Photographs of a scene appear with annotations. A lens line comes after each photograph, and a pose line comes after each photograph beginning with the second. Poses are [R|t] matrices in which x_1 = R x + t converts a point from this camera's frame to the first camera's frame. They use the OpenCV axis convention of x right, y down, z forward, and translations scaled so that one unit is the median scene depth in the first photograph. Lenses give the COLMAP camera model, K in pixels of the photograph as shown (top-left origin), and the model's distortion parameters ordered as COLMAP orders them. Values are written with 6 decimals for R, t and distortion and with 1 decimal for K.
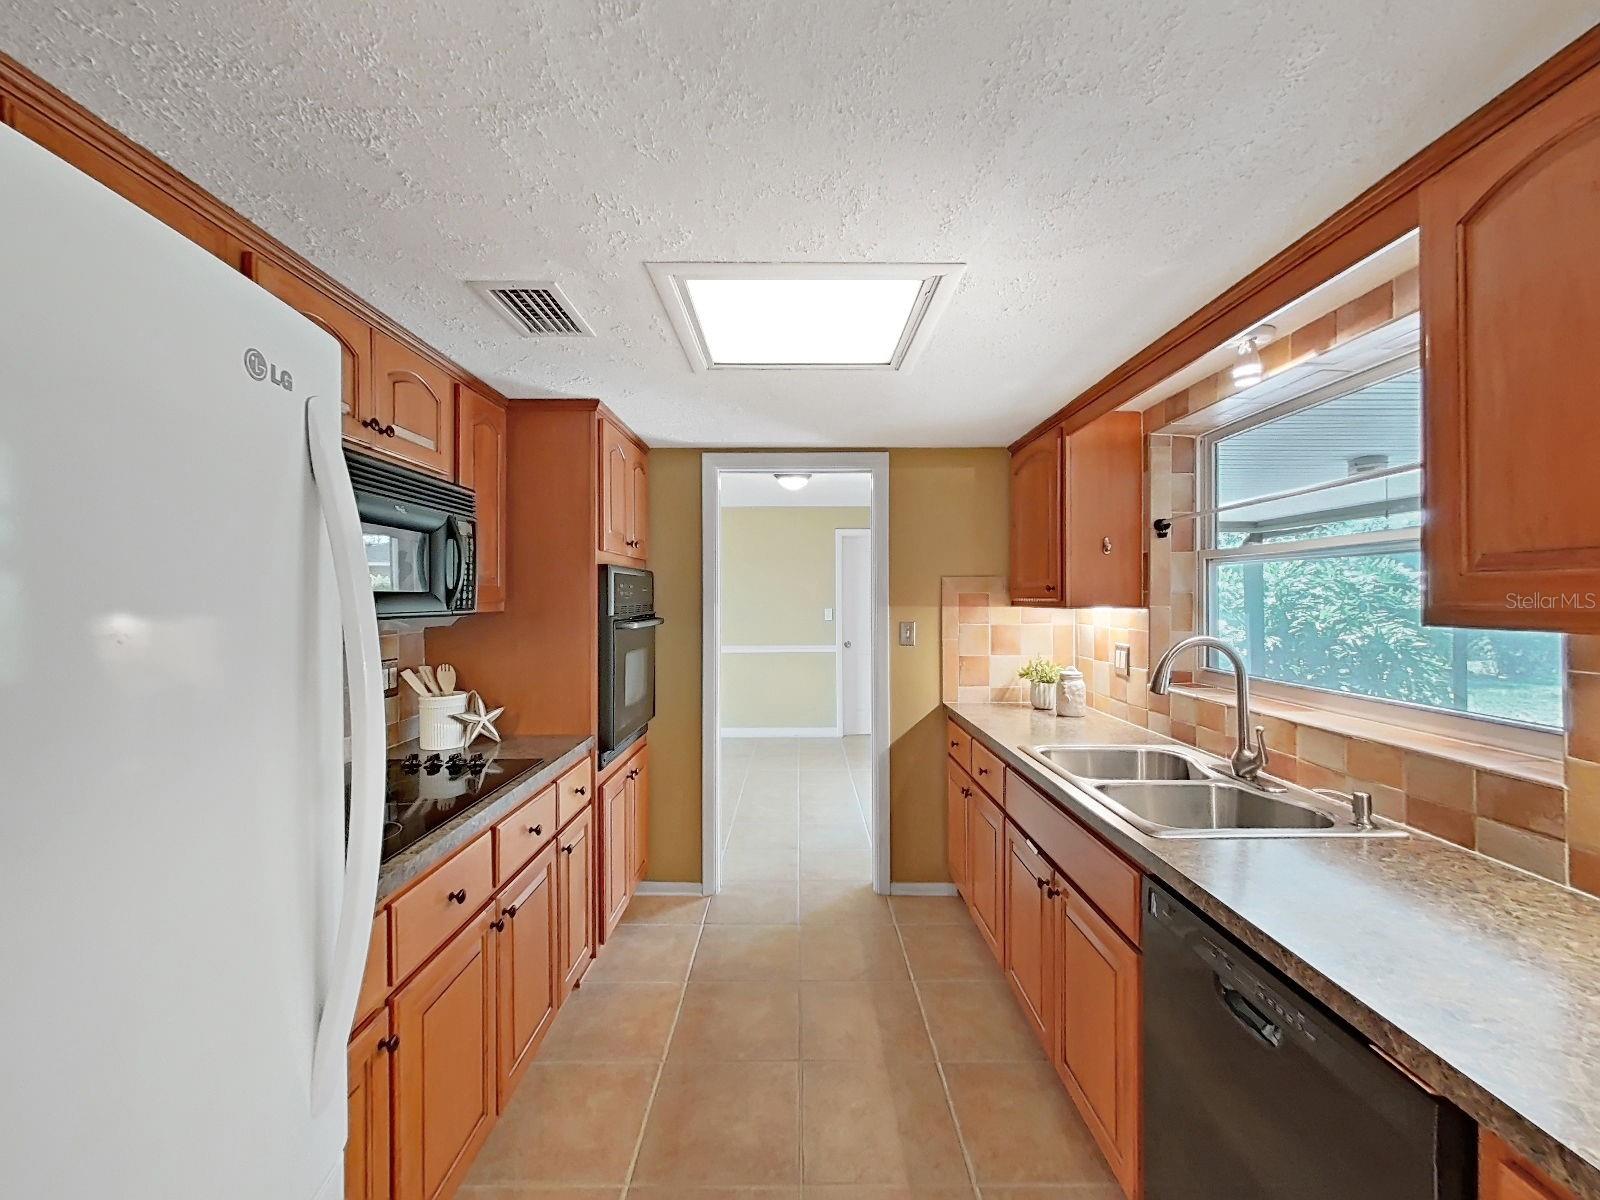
lens RADIAL K [[644.4, 0, 800.0], [0, 644.4, 600.0], [0, 0, 1]] dist [-0.003083, 0.000053]
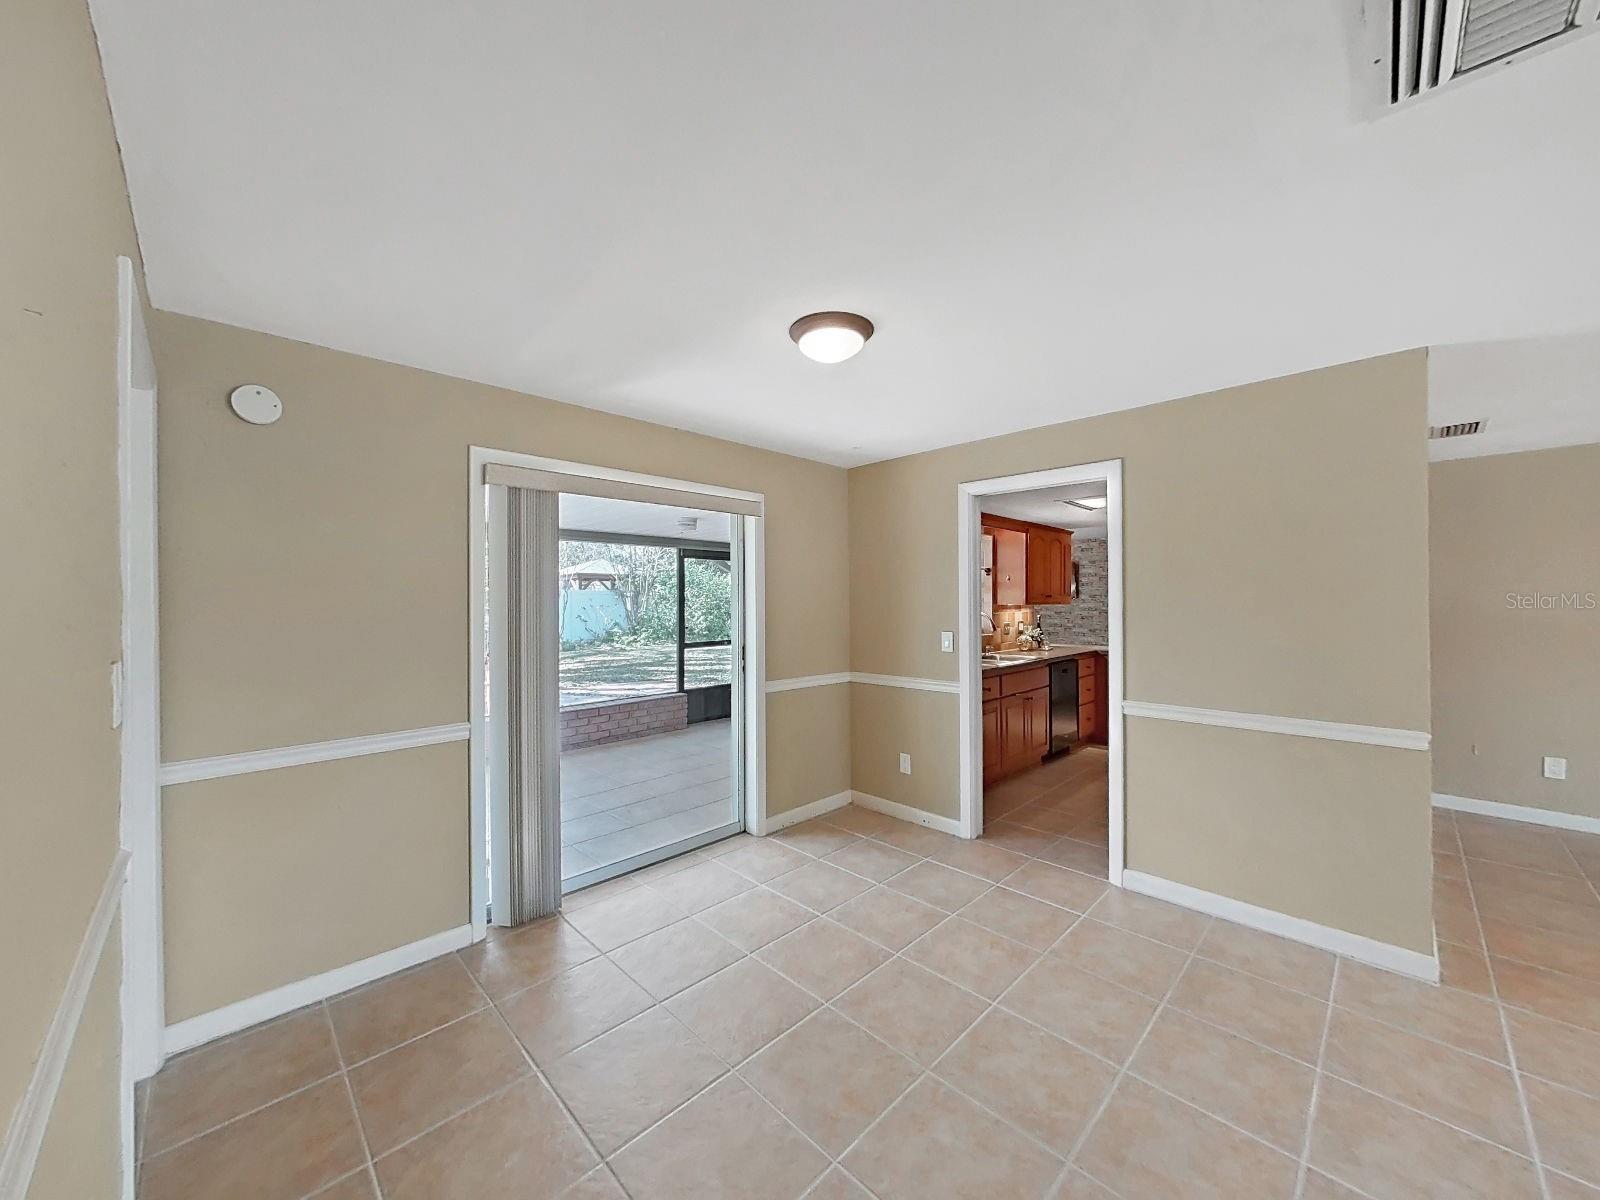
lens RADIAL K [[594.7, 0, 800.0], [0, 594.7, 600.0], [0, 0, 1]] dist [-0.003464, -0.000067]
pose [[-0.699314, 0.006940, 0.714781, -0.657044], [0.007142, 0.999971, -0.002721, -0.001272], [-0.714779, 0.003202, -0.699343, 2.910488]]
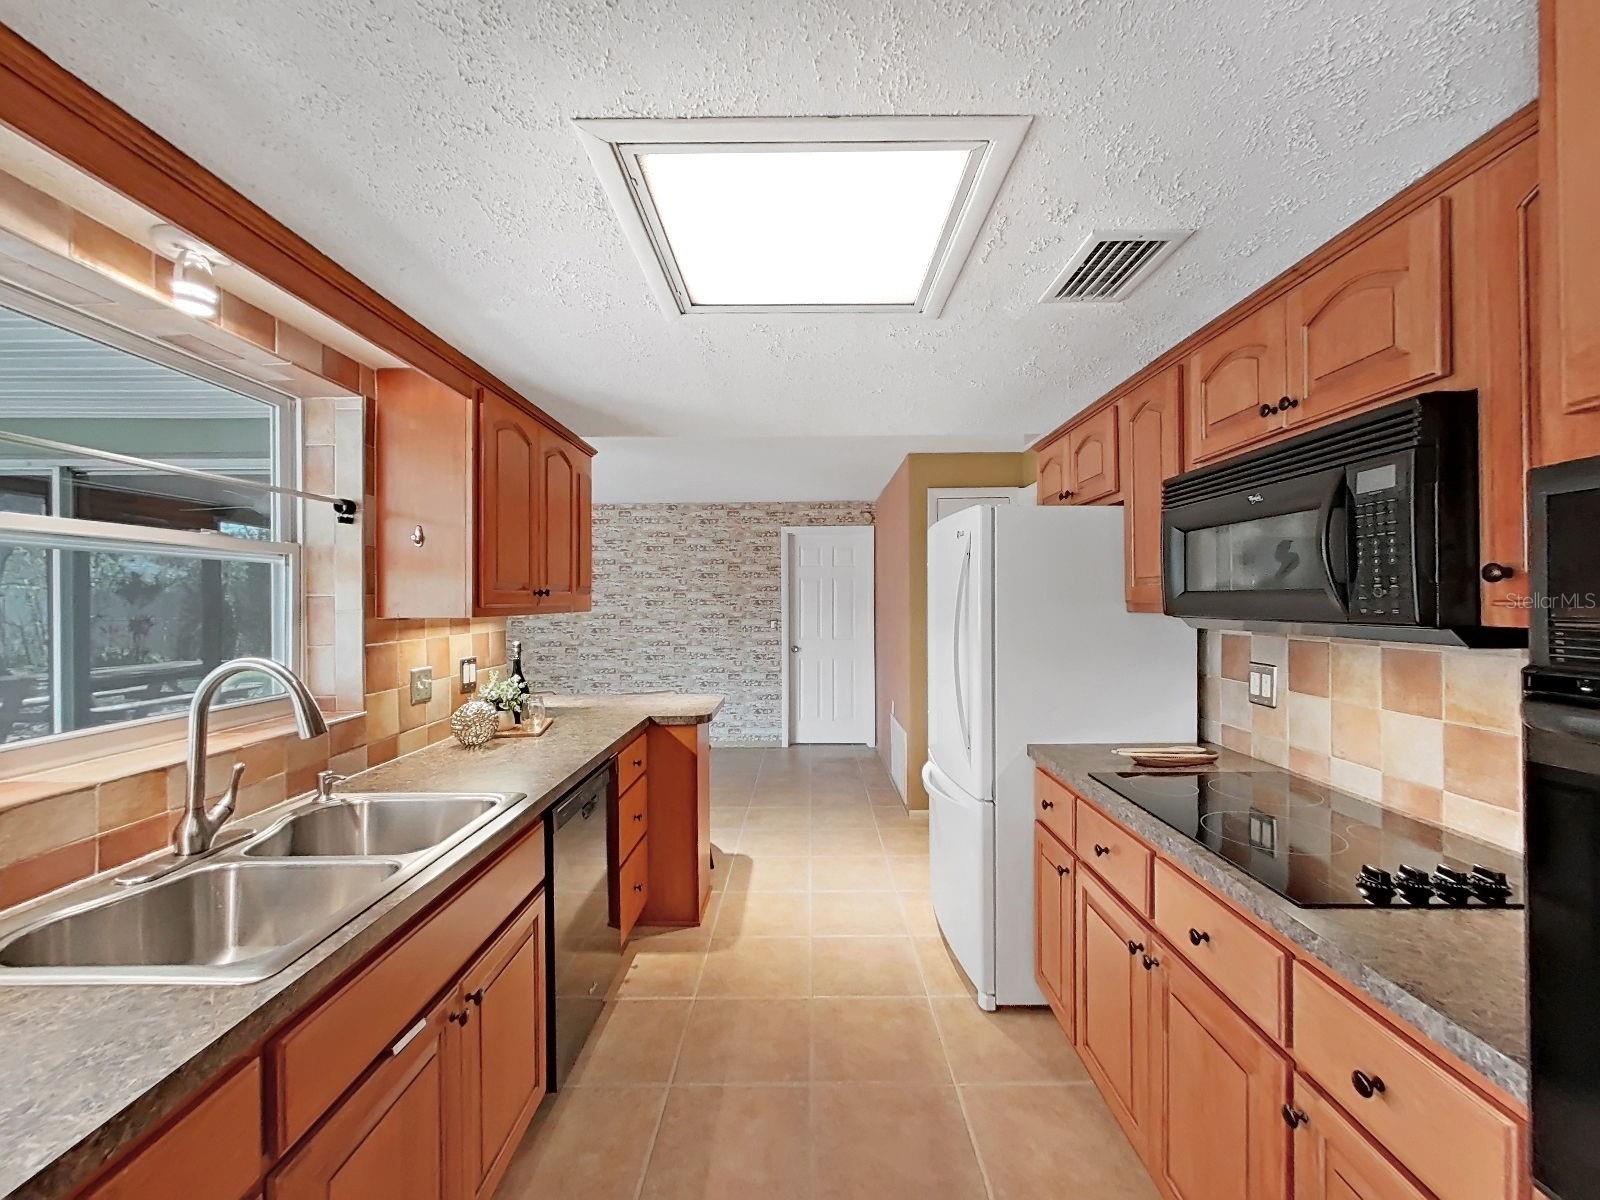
lens RADIAL K [[644.4, 0, 800.0], [0, 644.4, 600.0], [0, 0, 1]] dist [-0.003083, 0.000053]
pose [[-0.999891, 0.007538, 0.012674, 0.001636], [0.007549, 0.999971, 0.000765, -0.003425], [-0.012668, 0.000861, -0.999919, 1.371268]]
